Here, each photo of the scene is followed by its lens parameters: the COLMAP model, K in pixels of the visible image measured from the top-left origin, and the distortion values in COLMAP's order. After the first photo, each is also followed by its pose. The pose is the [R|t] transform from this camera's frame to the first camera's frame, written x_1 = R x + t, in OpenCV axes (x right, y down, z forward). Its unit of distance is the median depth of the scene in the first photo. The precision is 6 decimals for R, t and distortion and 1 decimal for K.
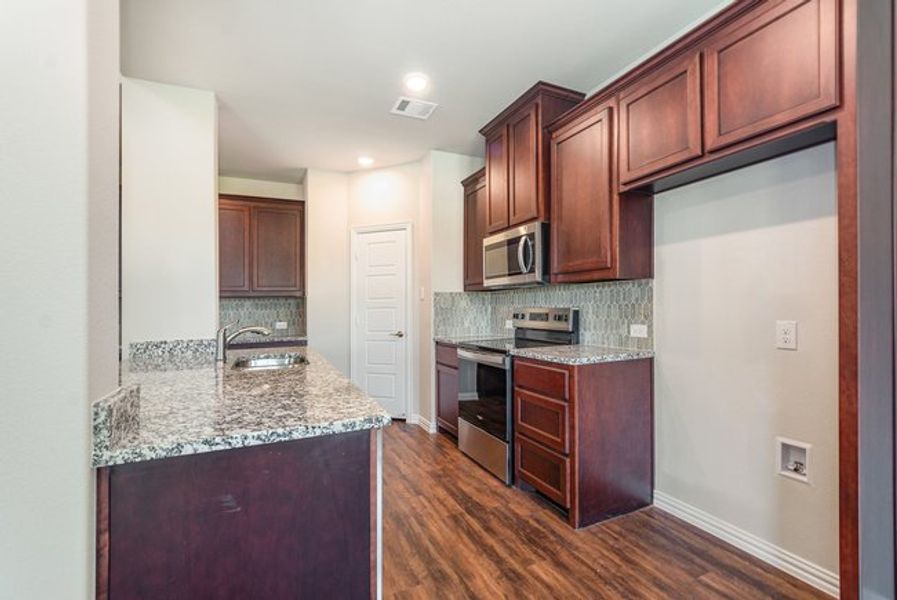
lens RADIAL K [[393.8, 0, 449.0], [0, 393.8, 302.5], [0, 0, 1]] dist [0.000591, -0.000067]
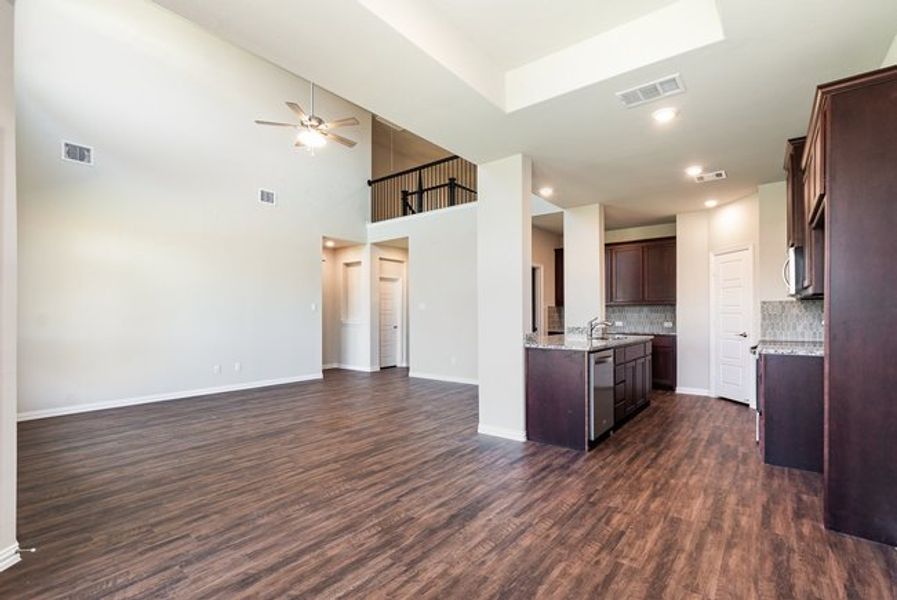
lens RADIAL K [[393.8, 0, 449.0], [0, 393.8, 302.5], [0, 0, 1]] dist [0.000591, -0.000067]
pose [[0.432083, -0.009432, -0.901784, 0.900379], [0.004036, 0.999956, -0.008525, -0.021280], [0.901825, 0.000044, 0.432102, -0.560832]]
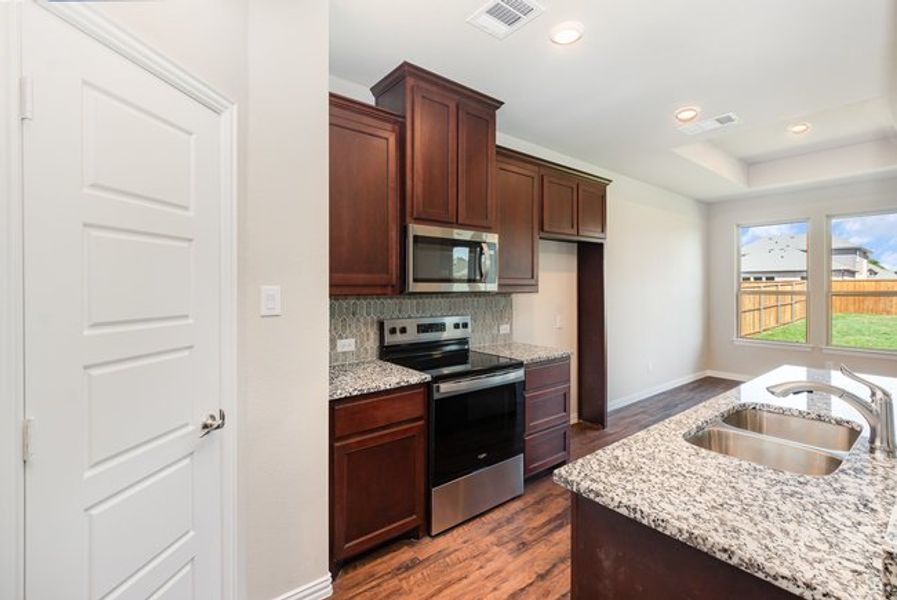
lens RADIAL K [[414.2, 0, 447.9], [0, 414.2, 295.9], [0, 0, 1]] dist [0.000633, 0.000095]
pose [[-0.248196, -0.008263, 0.968675, -0.783803], [-0.006436, 0.999956, 0.006881, -0.048154], [-0.968688, -0.004527, -0.248238, 1.372184]]
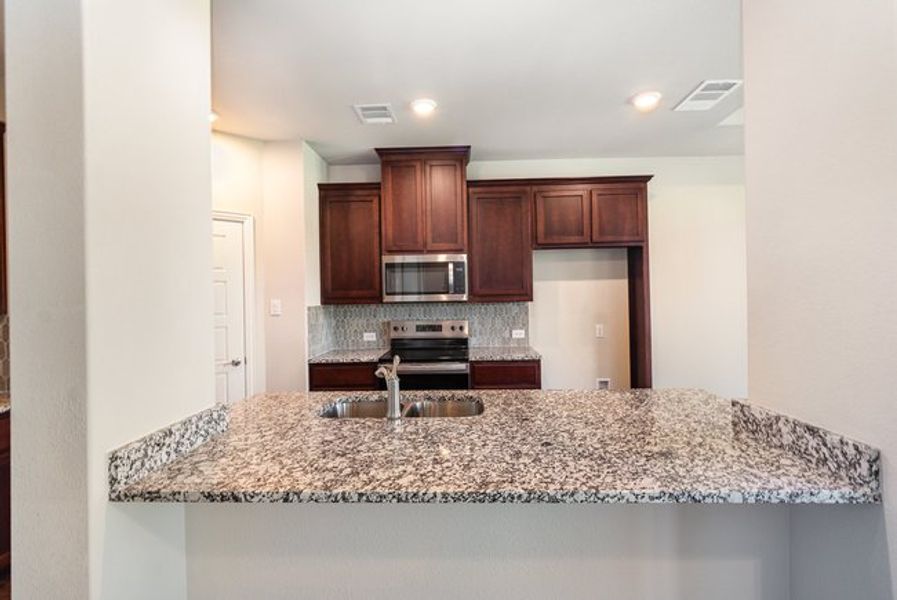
lens RADIAL K [[393.8, 0, 449.0], [0, 393.8, 302.5], [0, 0, 1]] dist [0.000591, -0.000067]
pose [[0.472086, -0.004644, 0.881540, -0.905908], [0.003884, 0.999987, 0.003188, -0.051585], [-0.881544, 0.001919, 0.472098, 0.442307]]
